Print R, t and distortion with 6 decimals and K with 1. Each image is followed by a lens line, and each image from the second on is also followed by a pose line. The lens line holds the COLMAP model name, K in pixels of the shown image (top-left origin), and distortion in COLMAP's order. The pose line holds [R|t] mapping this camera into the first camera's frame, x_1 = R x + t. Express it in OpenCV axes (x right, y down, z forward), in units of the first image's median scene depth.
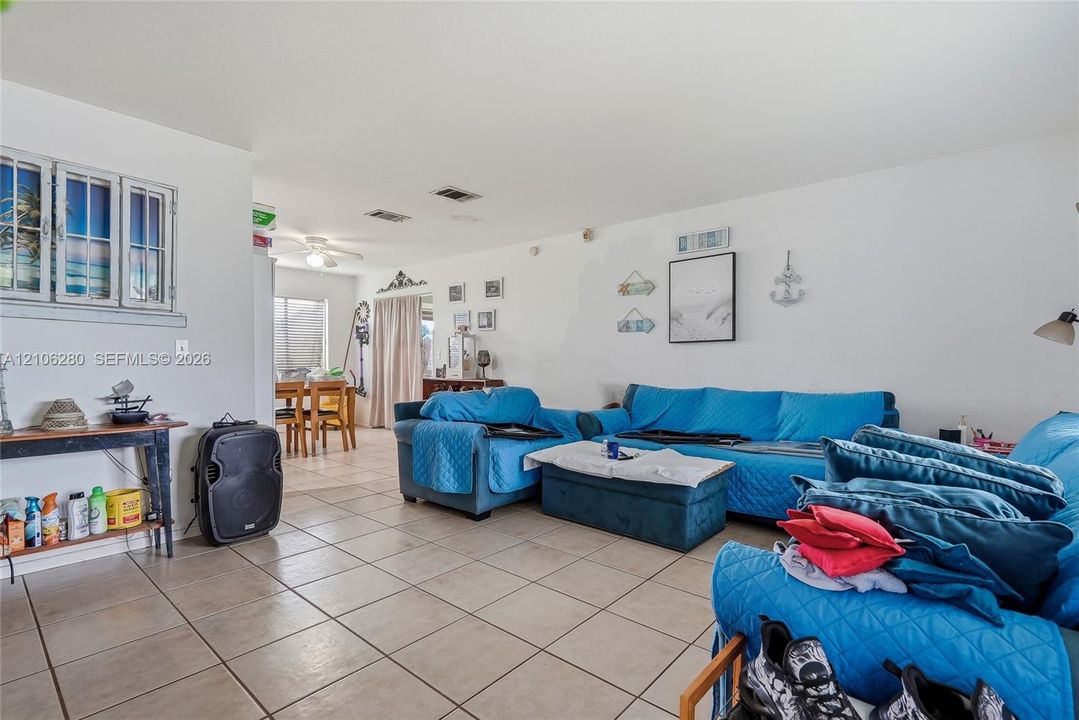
lens RADIAL K [[491.4, 0, 545.2], [0, 491.4, 367.1], [0, 0, 1]] dist [0.010441, -0.000767]
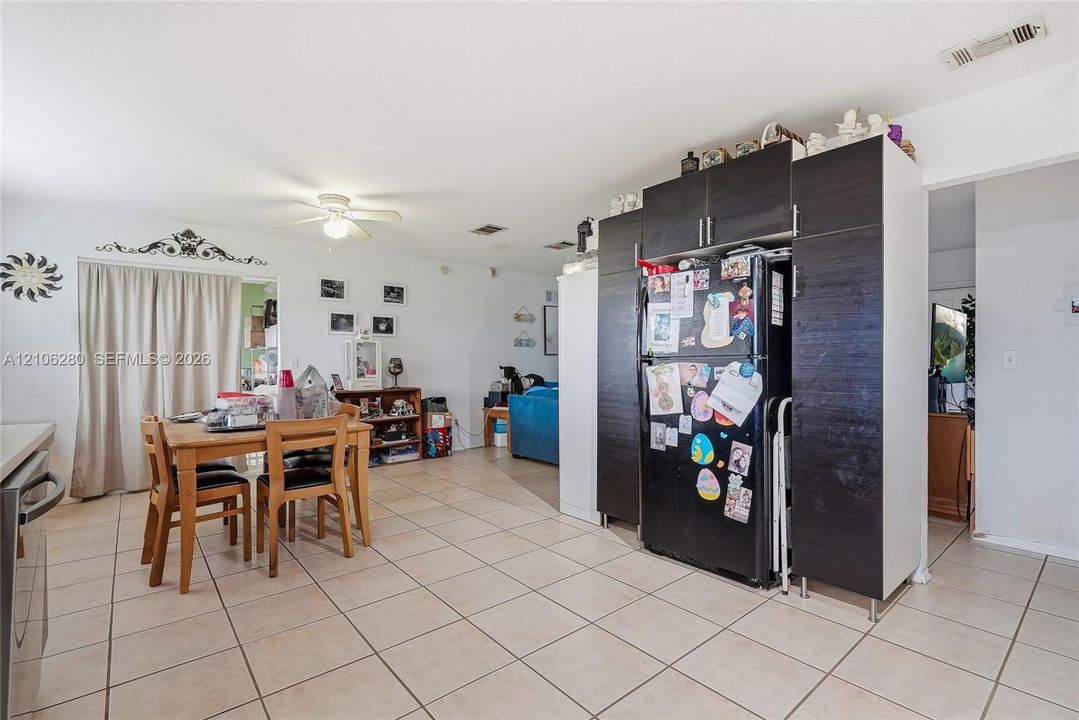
lens RADIAL K [[491.4, 0, 550.8], [0, 491.4, 359.6], [0, 0, 1]] dist [0.010441, -0.000767]
pose [[0.162333, 0.004821, 0.986724, -1.290101], [0.028032, 0.999562, -0.009496, -0.016789], [-0.986338, 0.029202, 0.162126, 0.685702]]
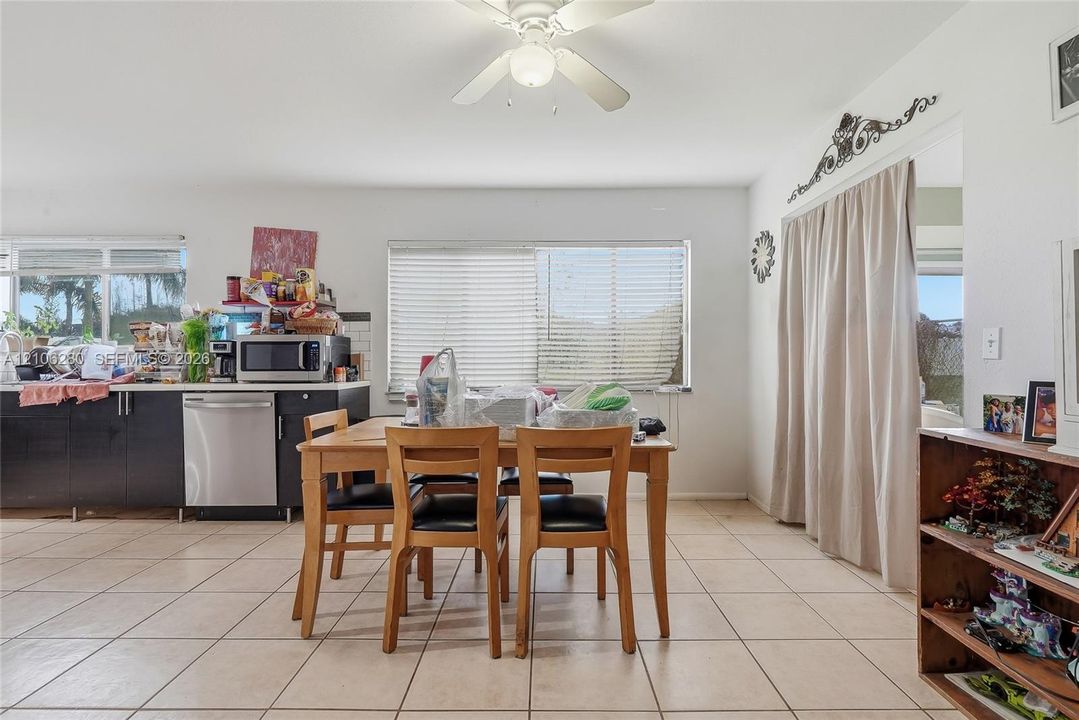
lens RADIAL K [[515.0, 0, 541.5], [0, 515.0, 355.4], [0, 0, 1]] dist [-0.004761, -0.001241]
pose [[0.636905, -0.006251, -0.770917, -0.225918], [-0.019044, 0.999534, -0.023838, -0.009536], [0.770707, 0.029864, 0.636489, 0.912422]]
